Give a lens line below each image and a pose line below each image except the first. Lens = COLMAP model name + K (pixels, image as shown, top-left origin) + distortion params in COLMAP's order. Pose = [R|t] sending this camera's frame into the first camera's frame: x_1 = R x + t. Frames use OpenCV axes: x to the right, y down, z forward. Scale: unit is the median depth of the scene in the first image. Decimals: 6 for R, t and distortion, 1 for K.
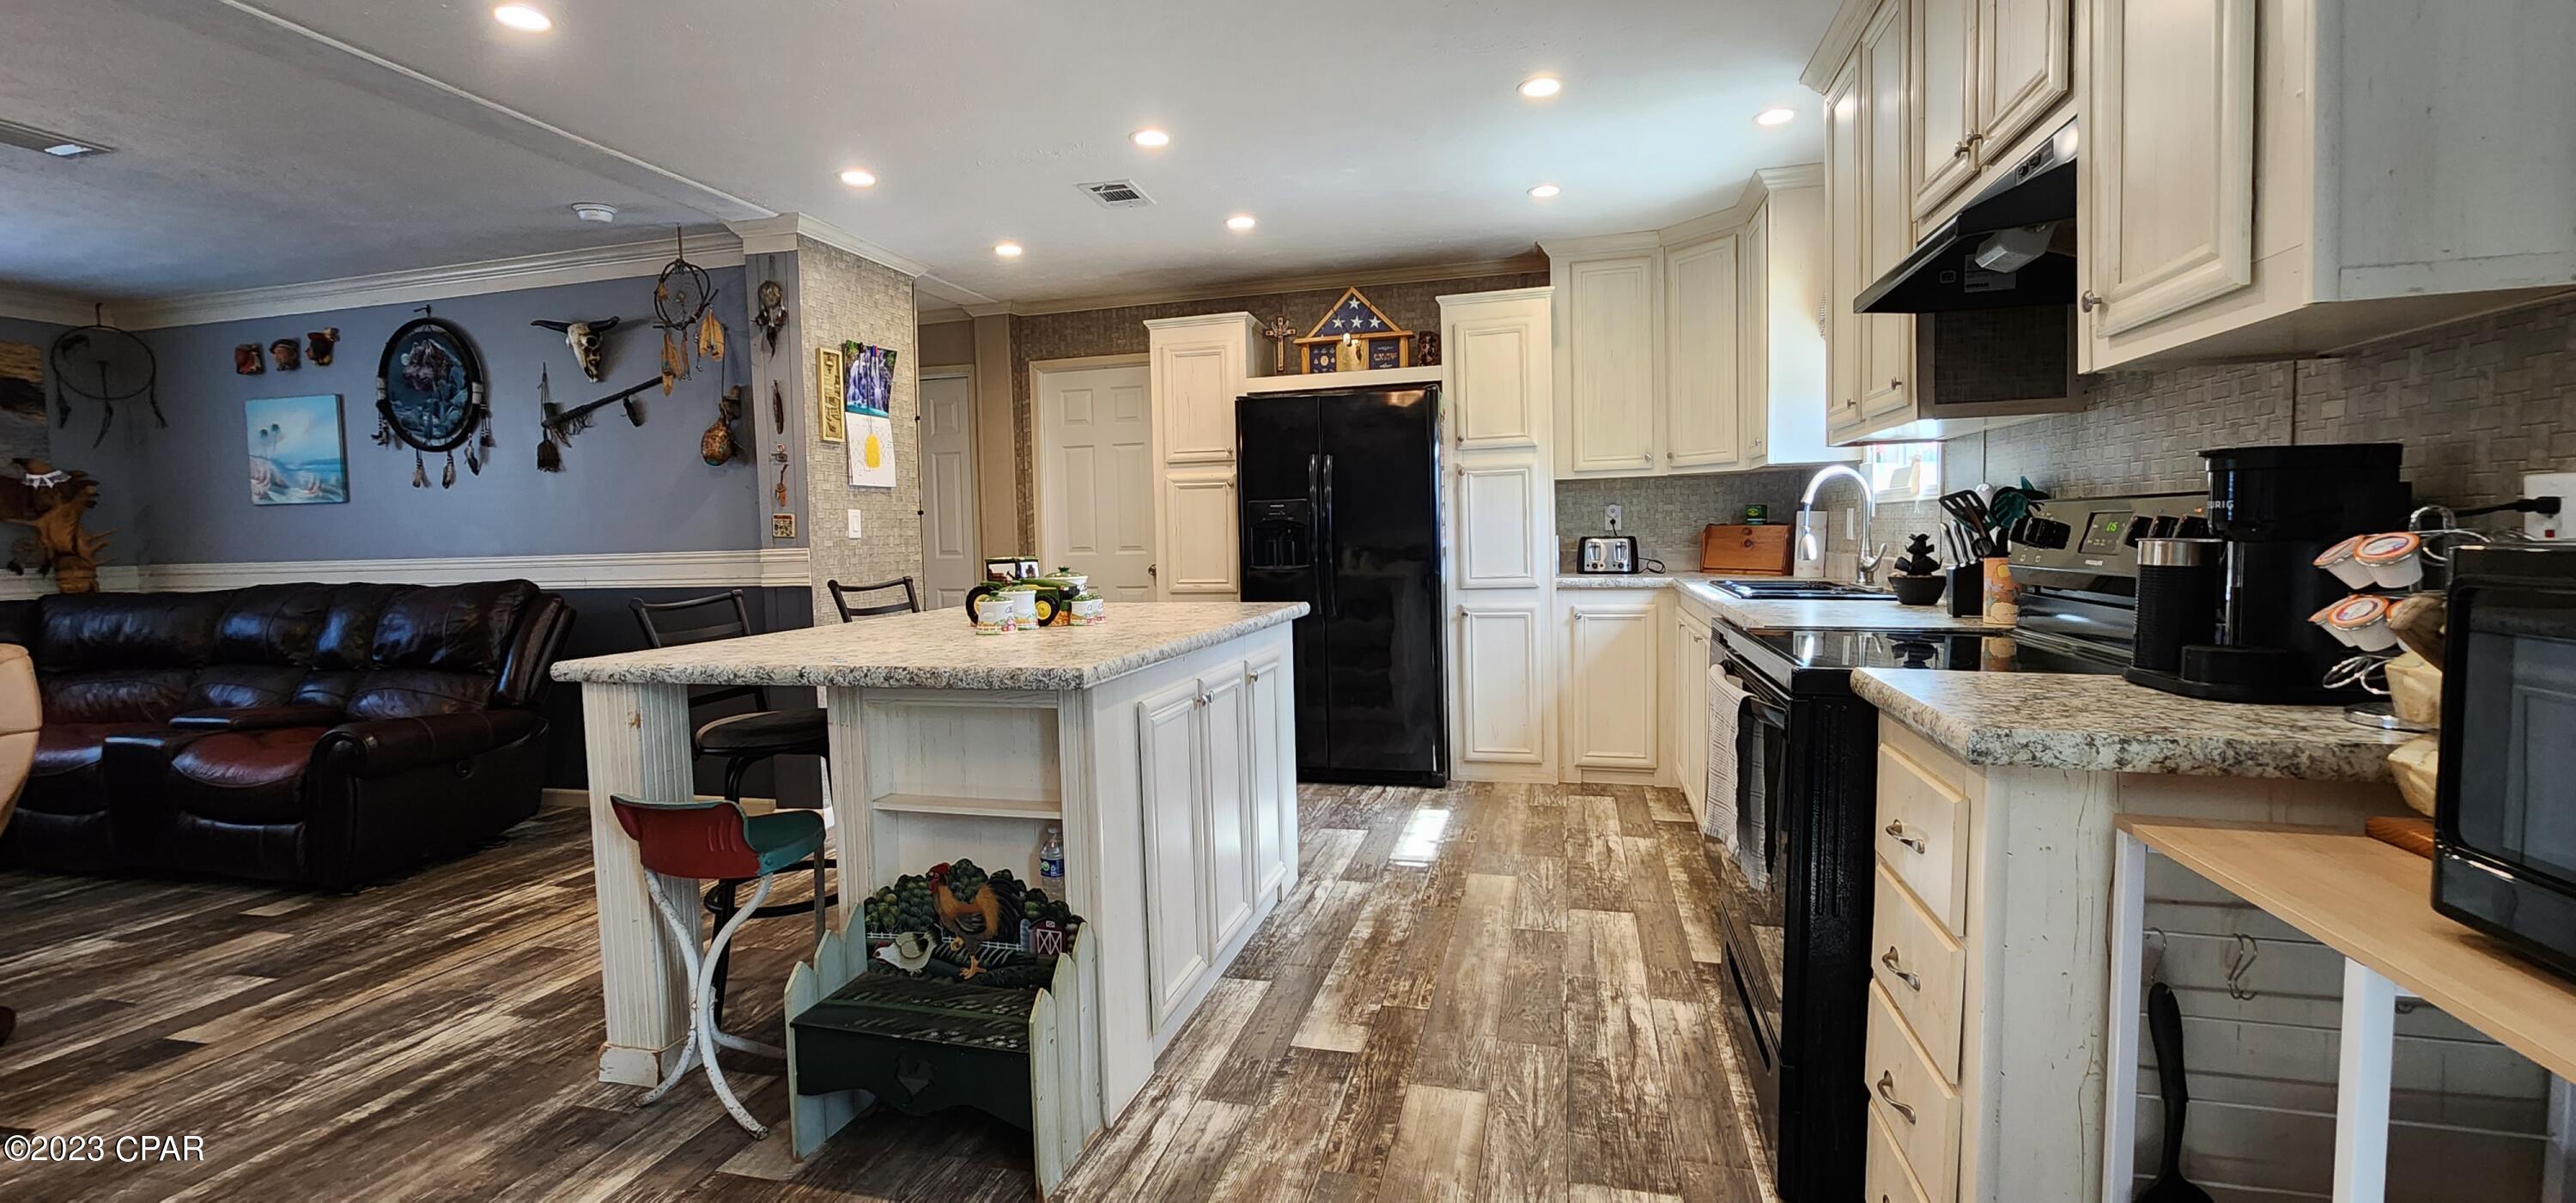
lens RADIAL K [[1070.0, 0, 1269.0], [0, 1070.0, 589.9], [0, 0, 1]] dist [-0.001406, 0.001763]
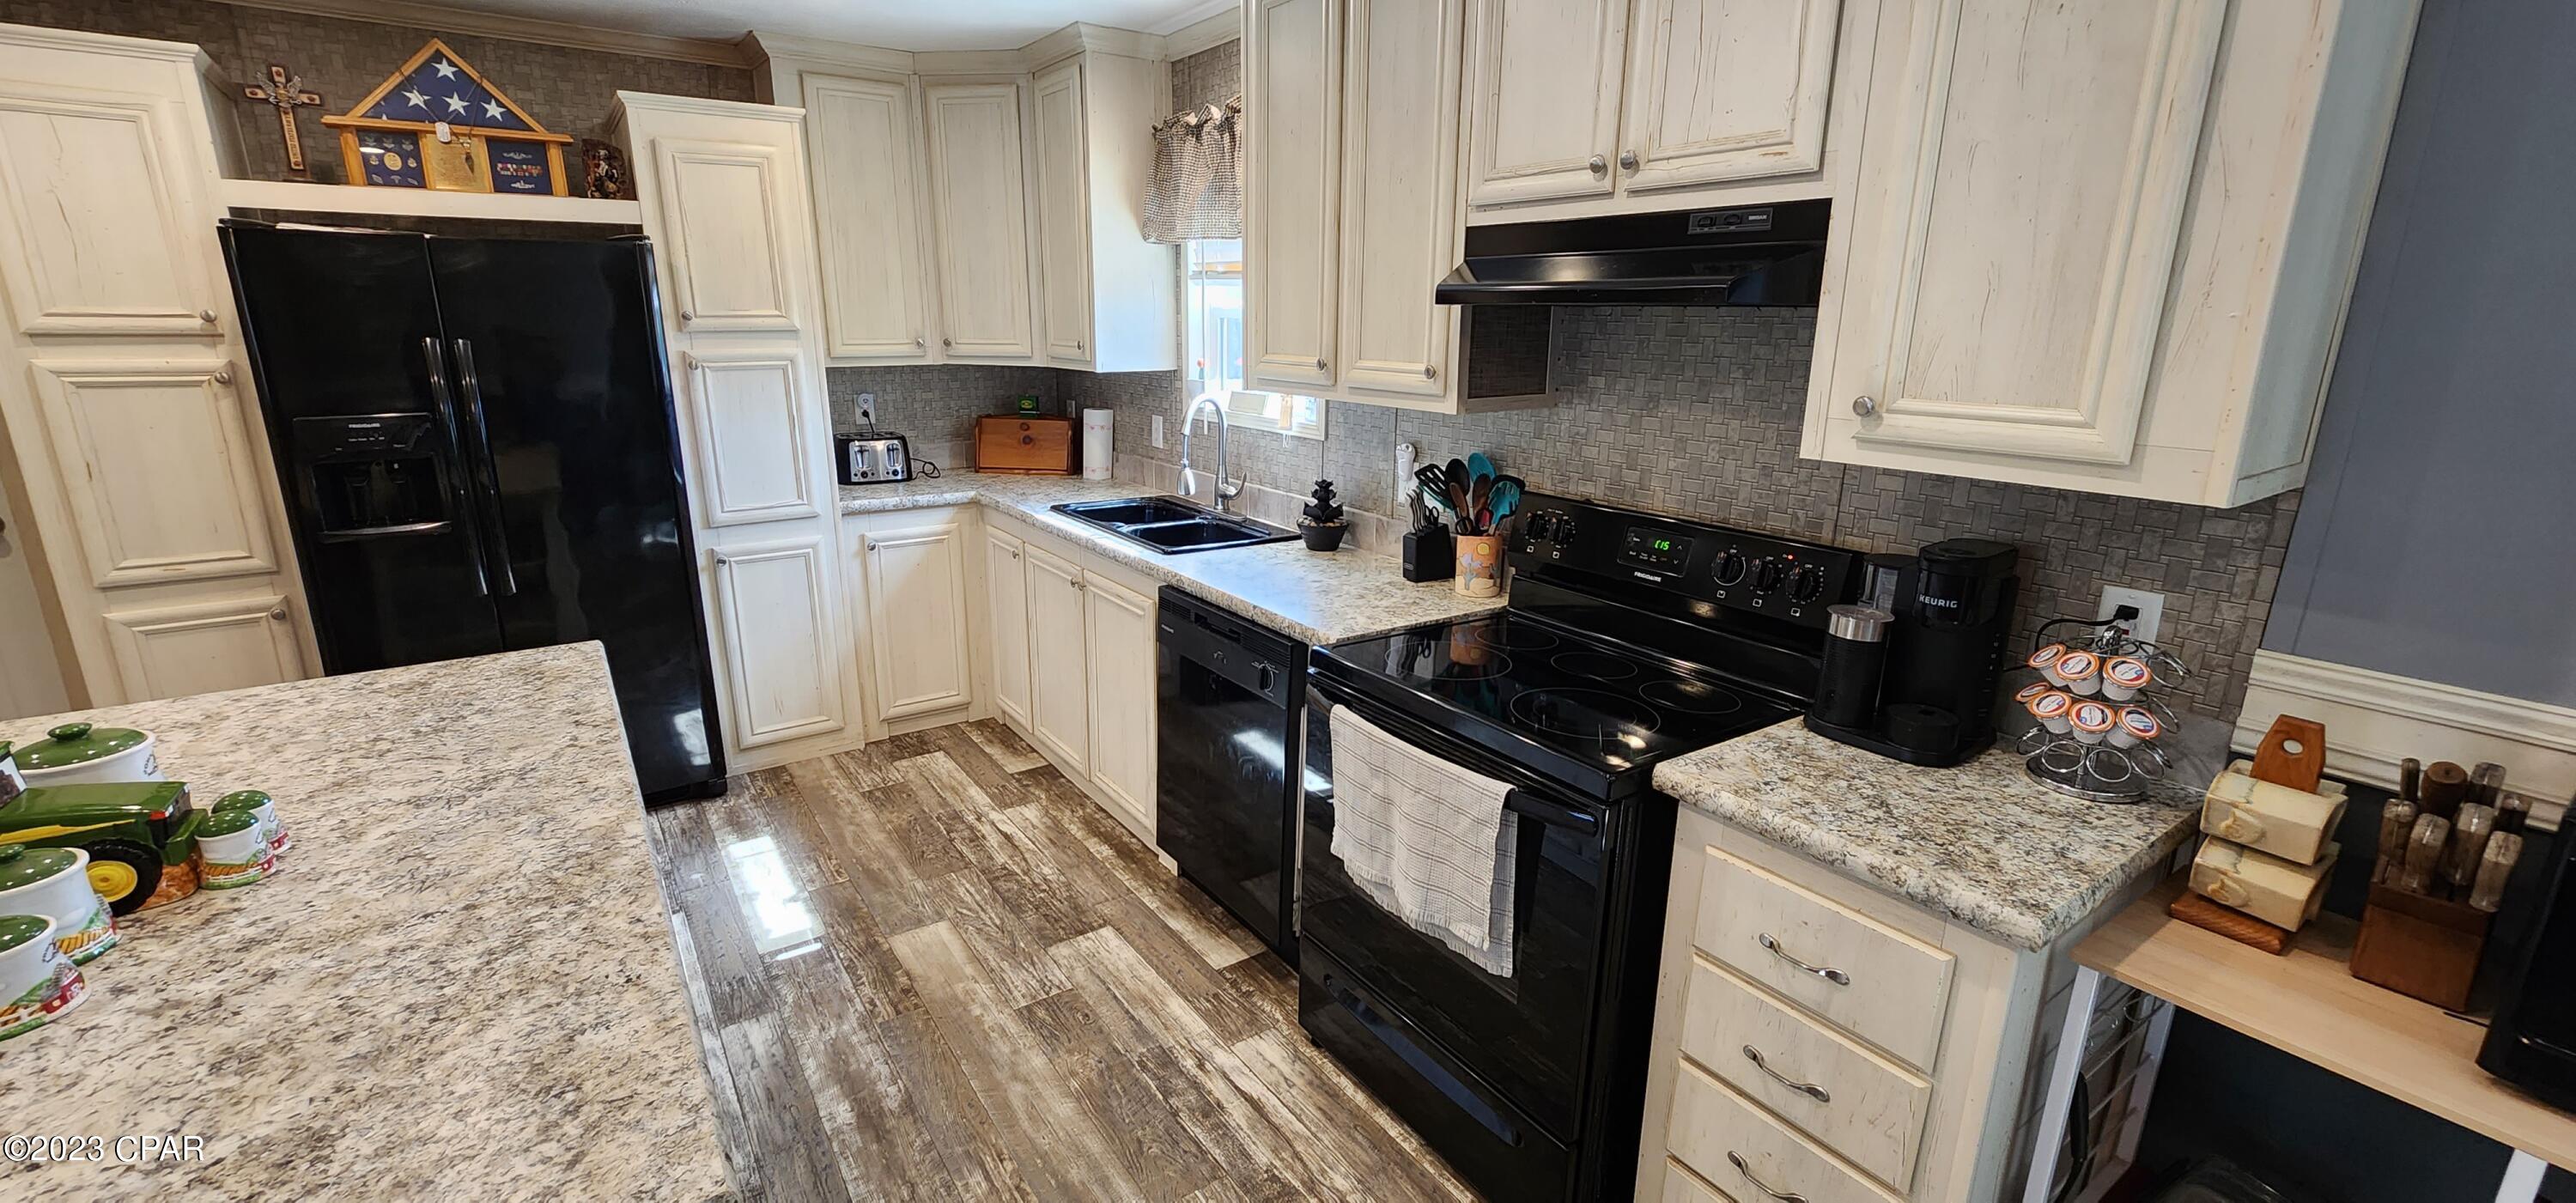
lens RADIAL K [[1070.0, 0, 1282.6], [0, 1070.0, 592.9], [0, 0, 1]] dist [-0.001406, 0.001763]
pose [[0.636498, -0.168927, 0.752552, -0.185726], [0.018711, 0.978815, 0.203891, -0.143469], [-0.771052, -0.115696, 0.626174, 0.348820]]
